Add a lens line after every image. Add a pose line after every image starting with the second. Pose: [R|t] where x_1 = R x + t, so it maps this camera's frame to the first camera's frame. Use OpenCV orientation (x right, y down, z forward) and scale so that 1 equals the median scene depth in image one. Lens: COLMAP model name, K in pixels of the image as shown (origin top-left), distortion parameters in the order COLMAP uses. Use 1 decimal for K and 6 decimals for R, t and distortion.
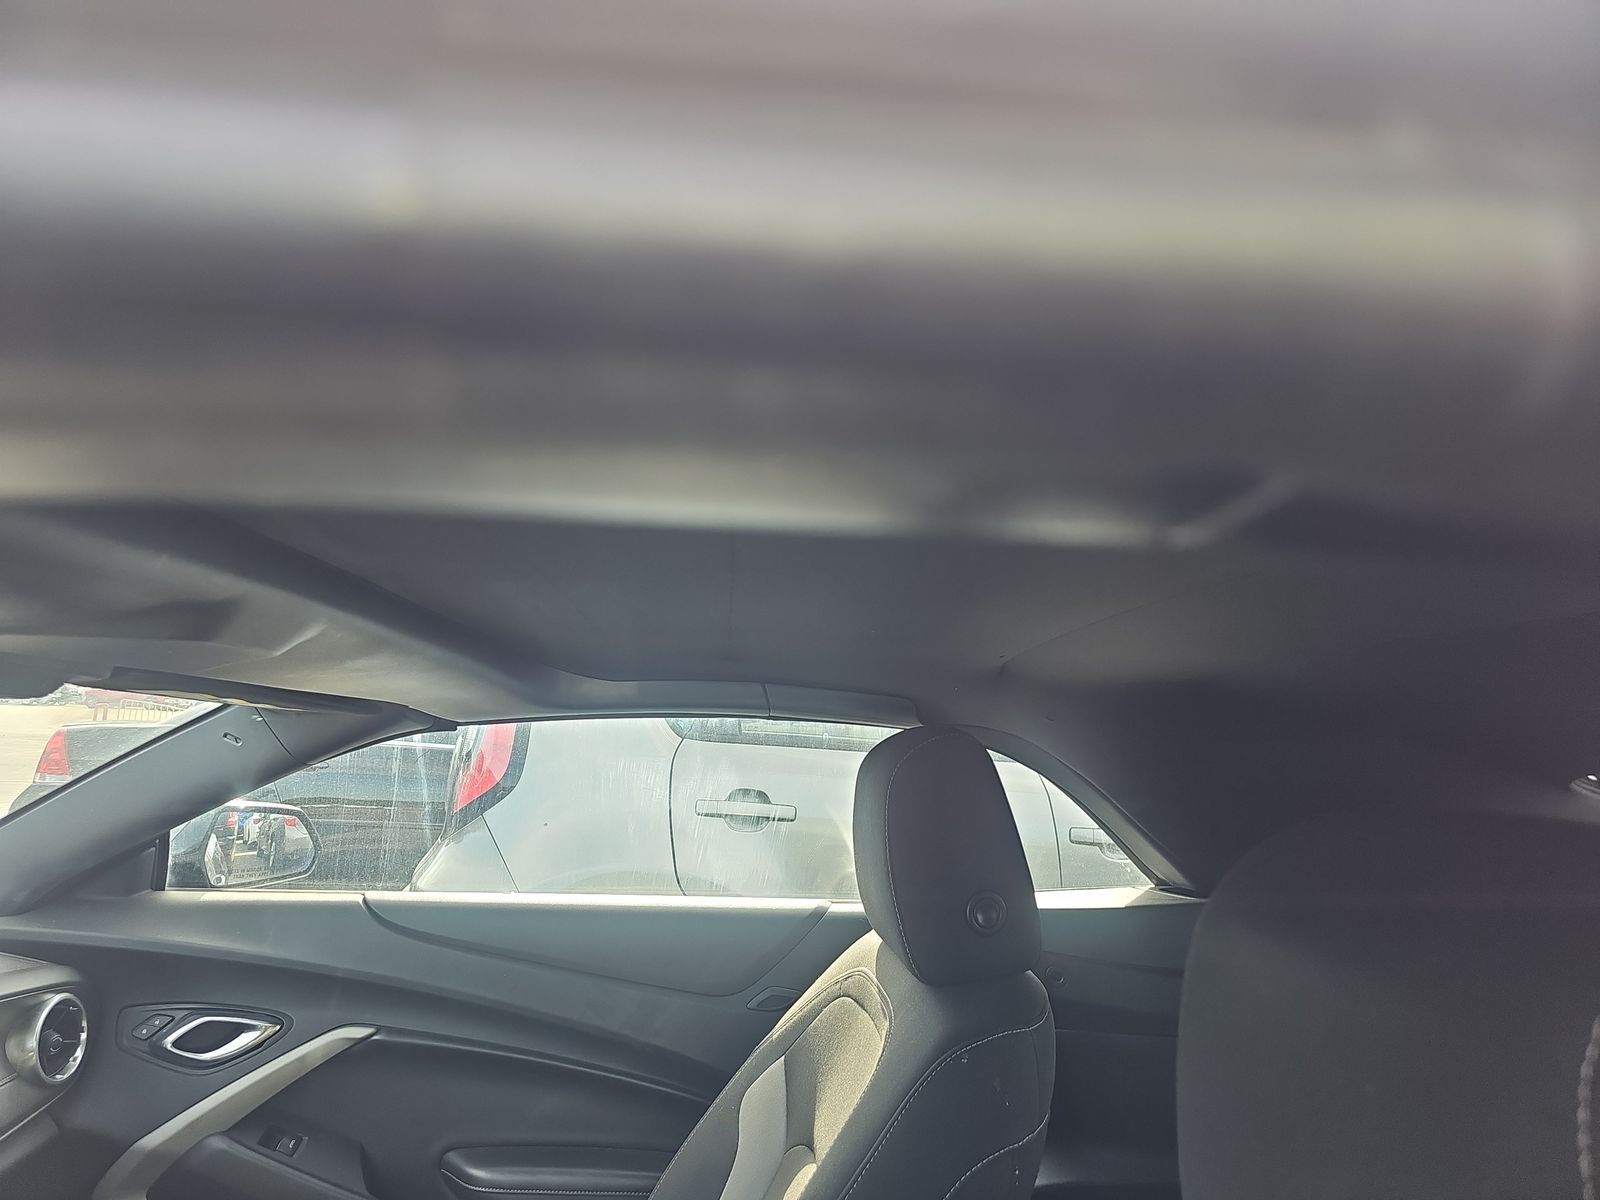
lens RADIAL K [[1081.3, 0, 831.0], [0, 1081.3, 604.3], [0, 0, 1]] dist [0.042111, -0.046485]
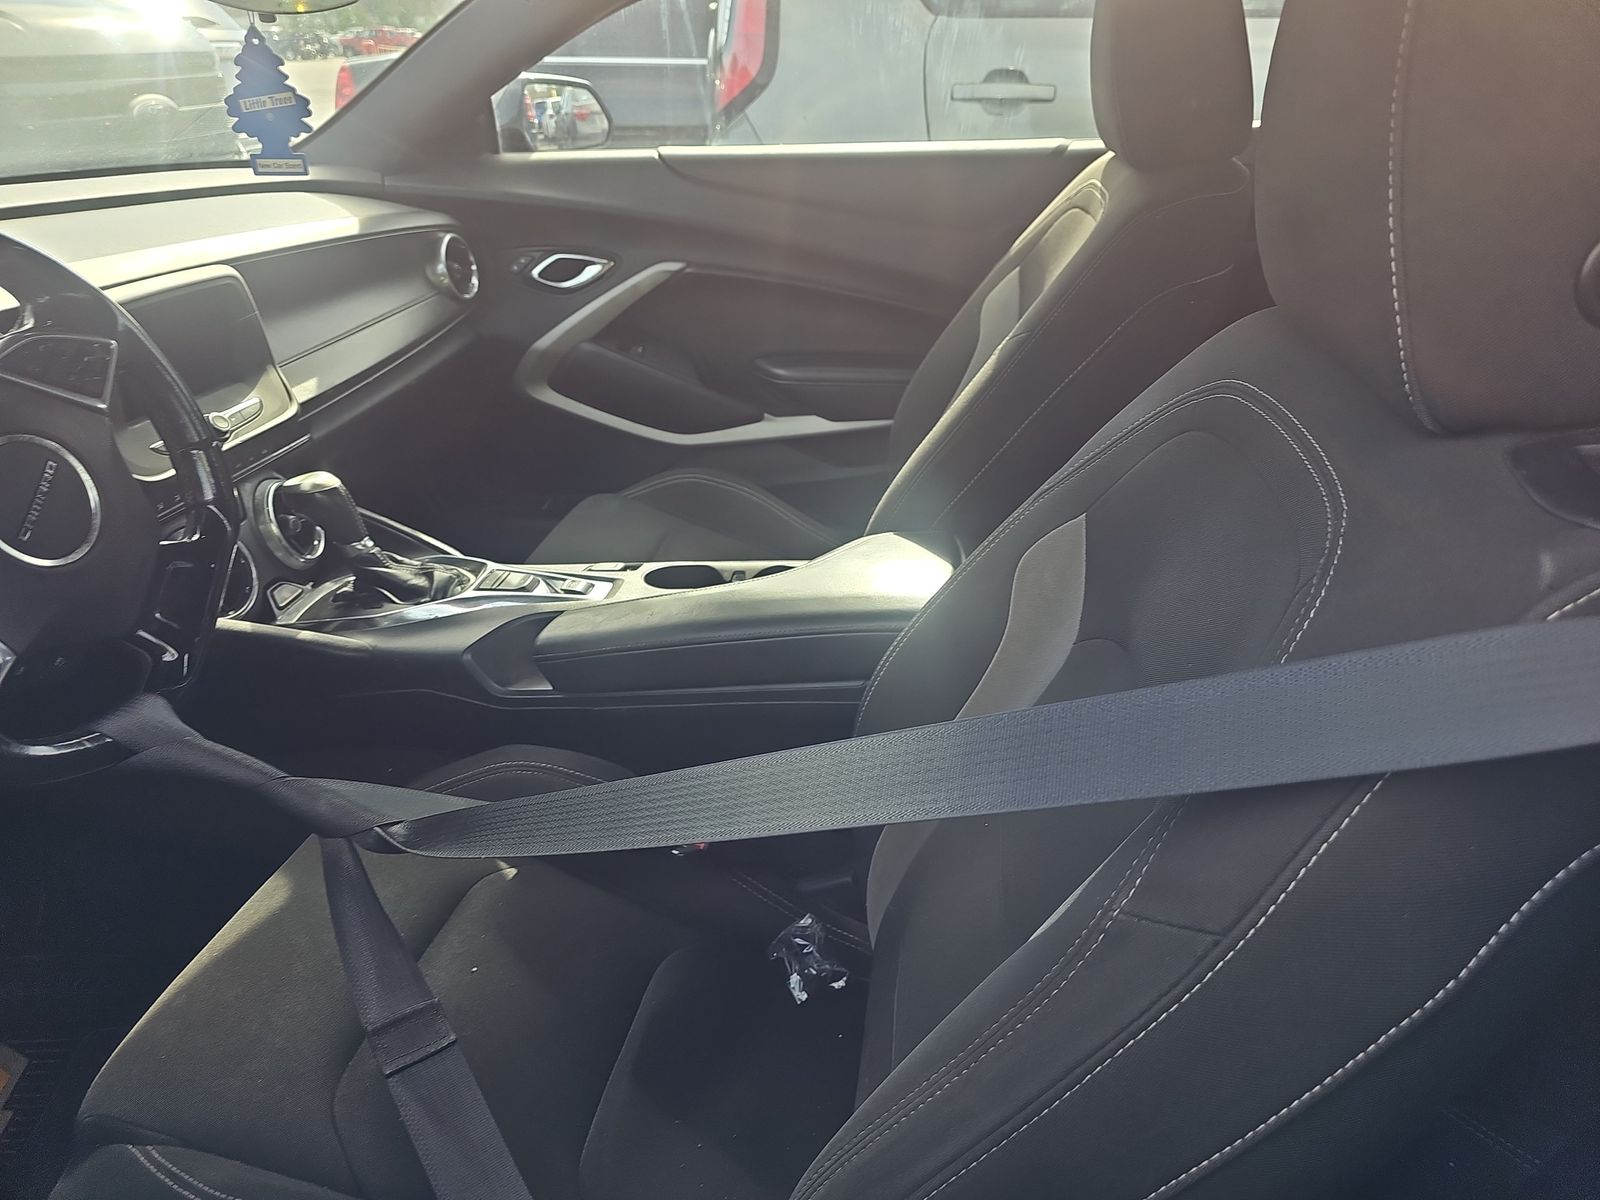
lens RADIAL K [[1081.3, 0, 831.0], [0, 1081.3, 604.3], [0, 0, 1]] dist [0.042111, -0.046485]
pose [[0.973260, 0.055511, -0.222897, 0.034583], [0.079232, 0.829683, 0.552584, 0.045497], [0.215608, -0.555468, 0.803099, -0.160417]]
